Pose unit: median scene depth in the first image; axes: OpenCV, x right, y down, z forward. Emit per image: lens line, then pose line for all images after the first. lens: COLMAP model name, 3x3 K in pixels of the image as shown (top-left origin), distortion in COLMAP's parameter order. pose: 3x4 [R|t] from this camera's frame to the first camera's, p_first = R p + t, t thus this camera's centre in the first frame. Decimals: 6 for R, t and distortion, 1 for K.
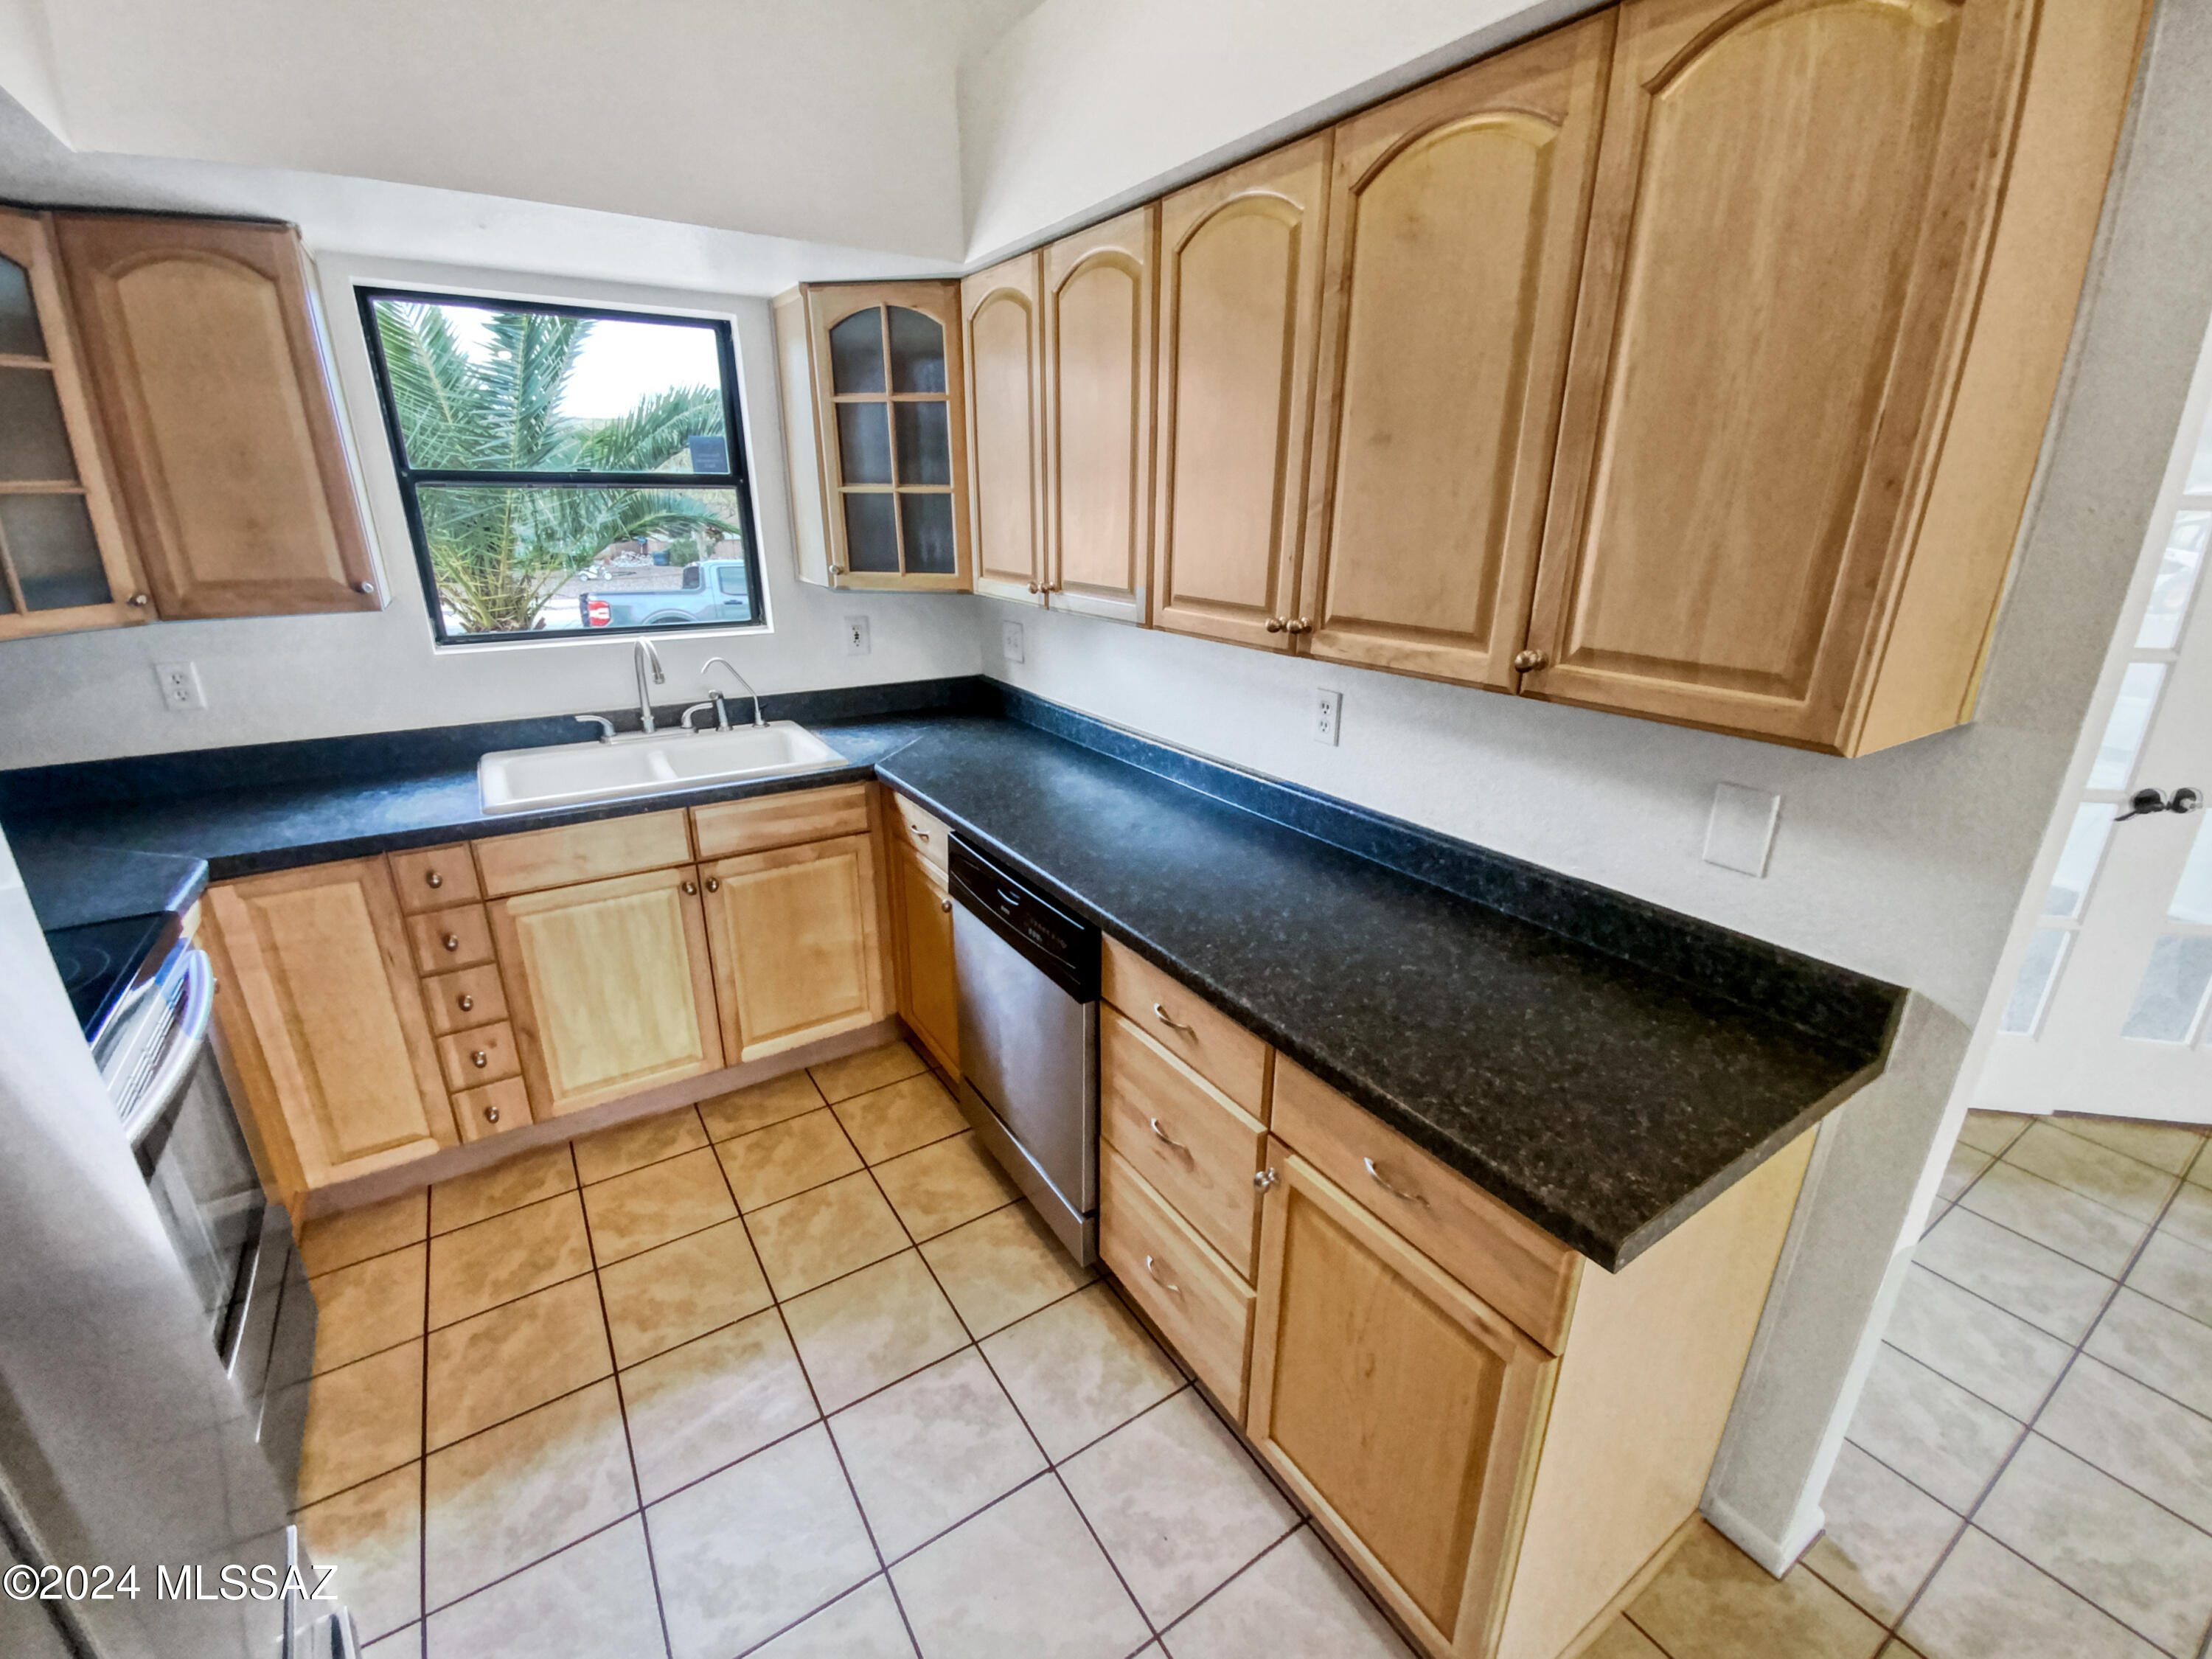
lens RADIAL K [[937.8, 0, 1106.0], [0, 937.8, 829.5], [0, 0, 1]] dist [-0.002511, -0.000684]
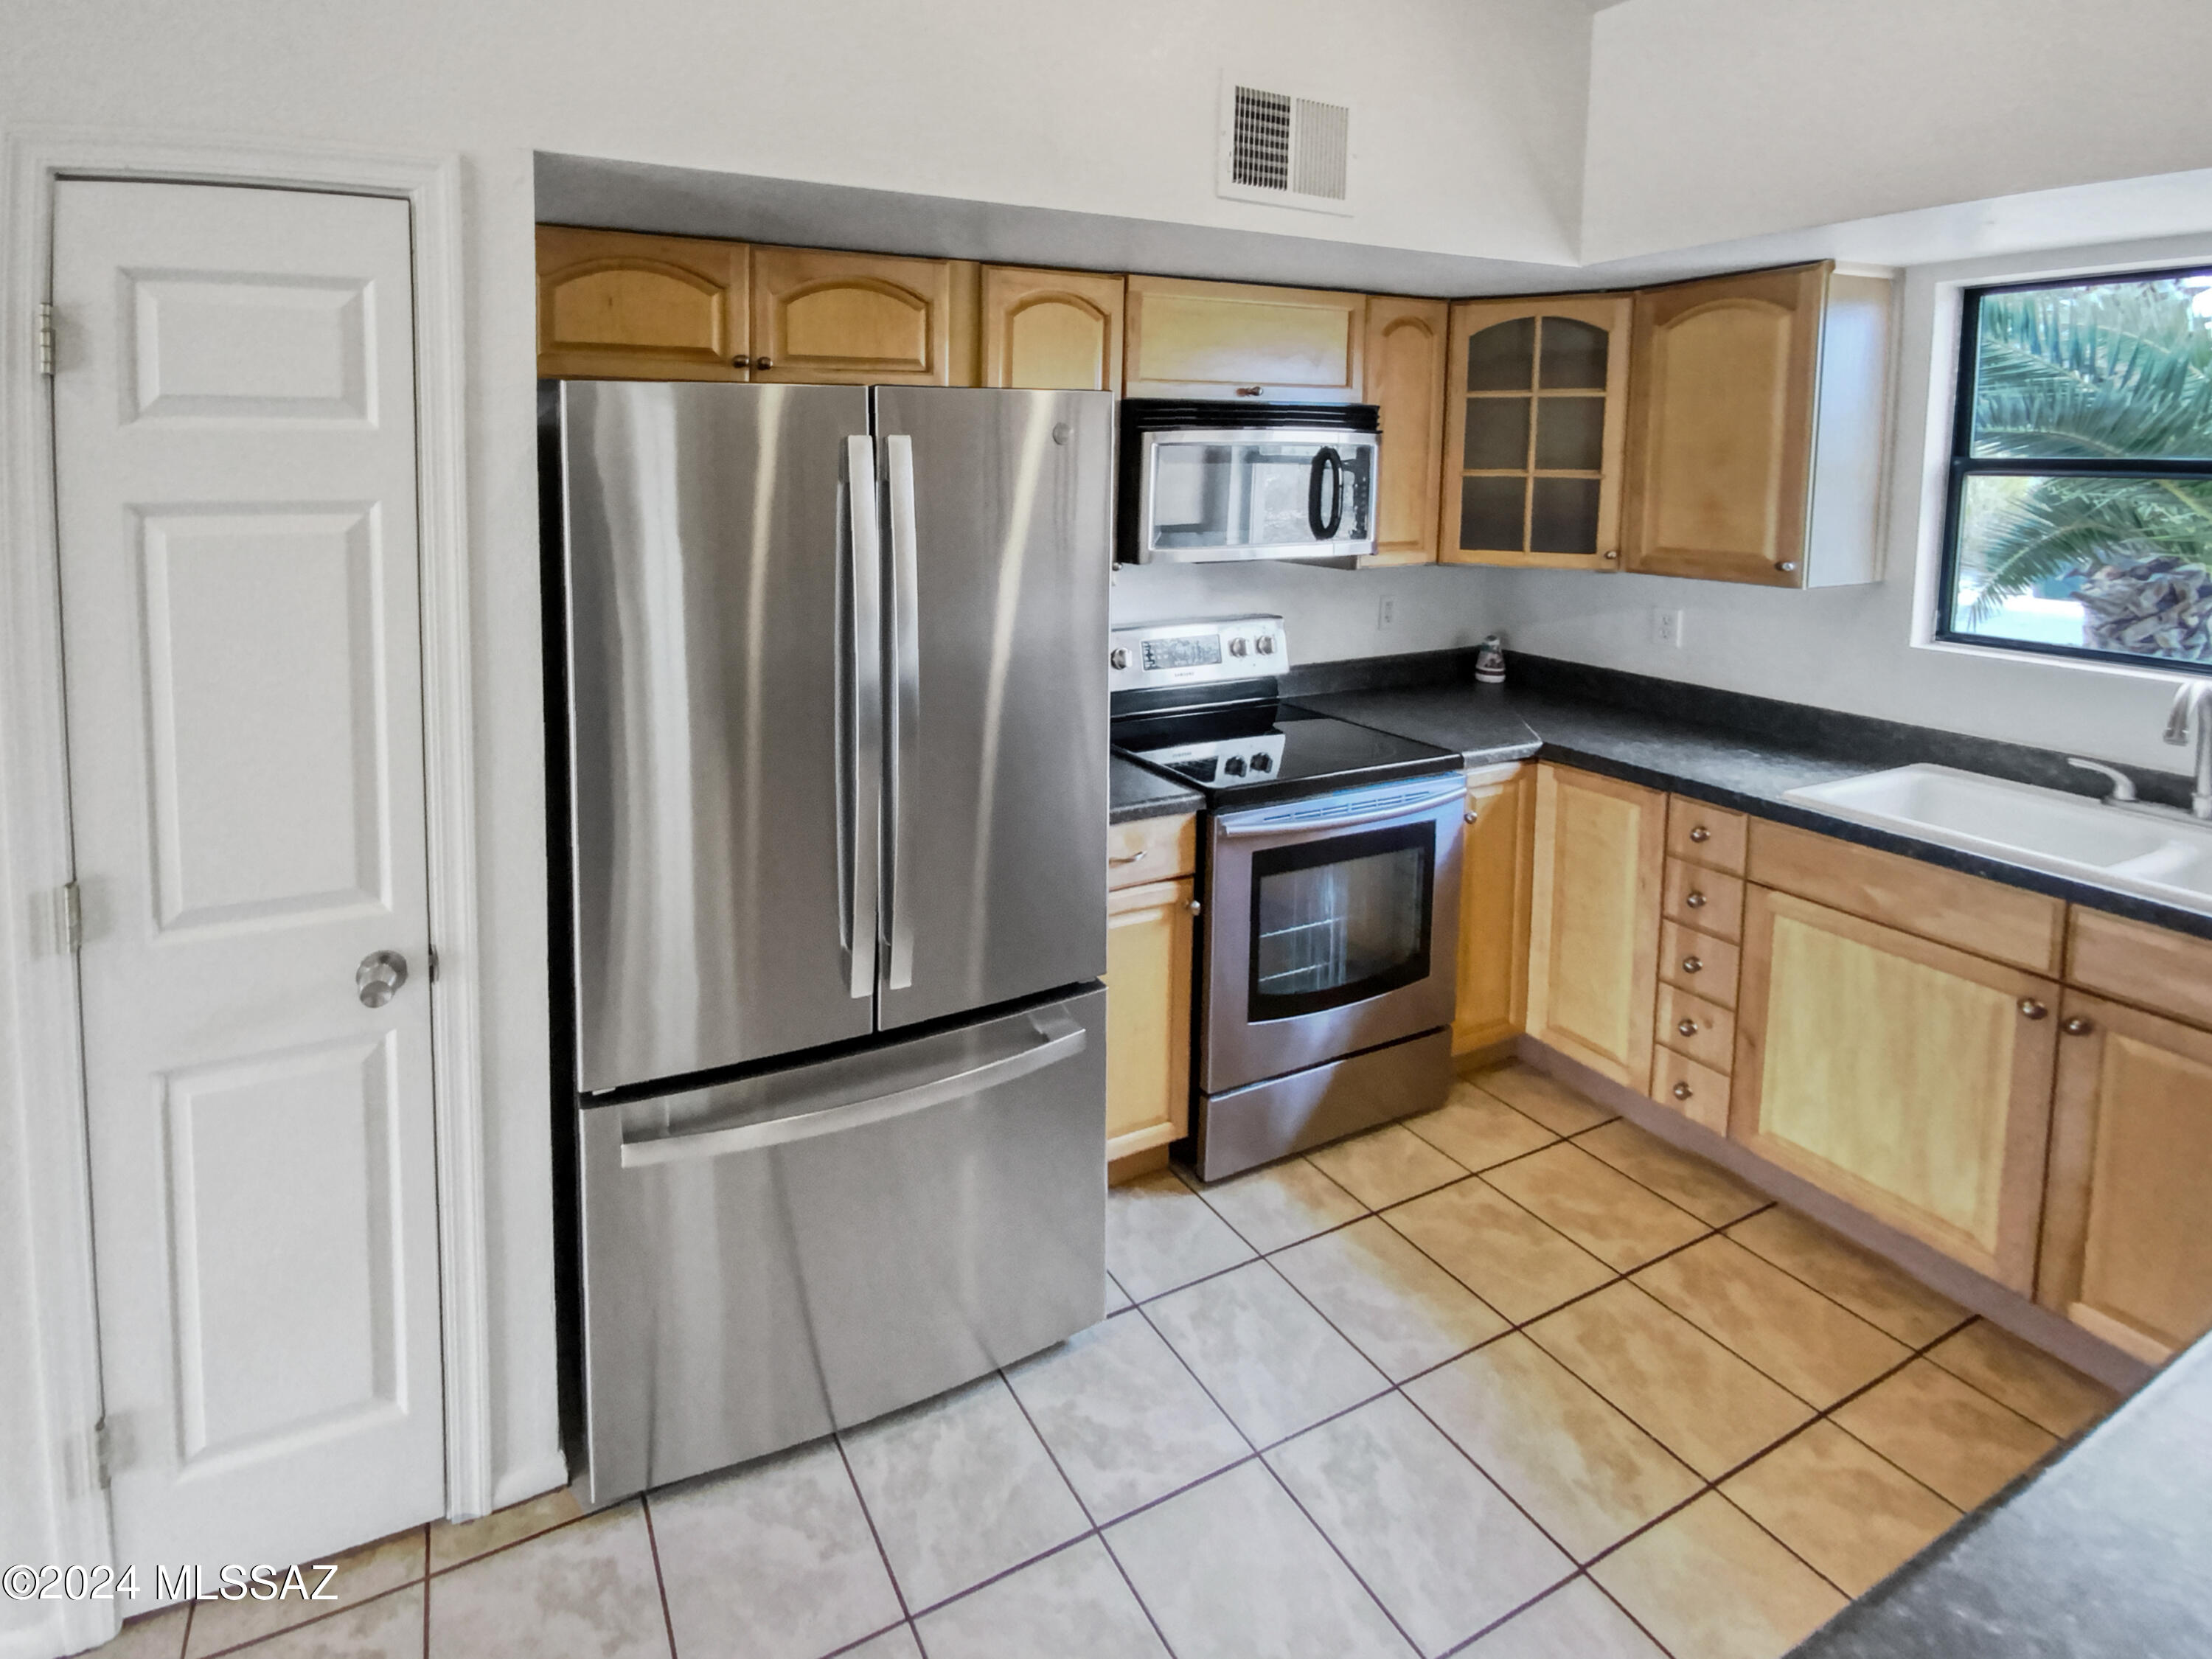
lens RADIAL K [[1214.7, 0, 1104.8], [0, 1214.7, 608.2], [0, 0, 1]] dist [0.002035, 0.000703]
pose [[-0.078190, 0.105326, -0.991359, 0.640255], [-0.342436, 0.931064, 0.125928, -0.123317], [0.936282, 0.349323, -0.036733, 0.350158]]
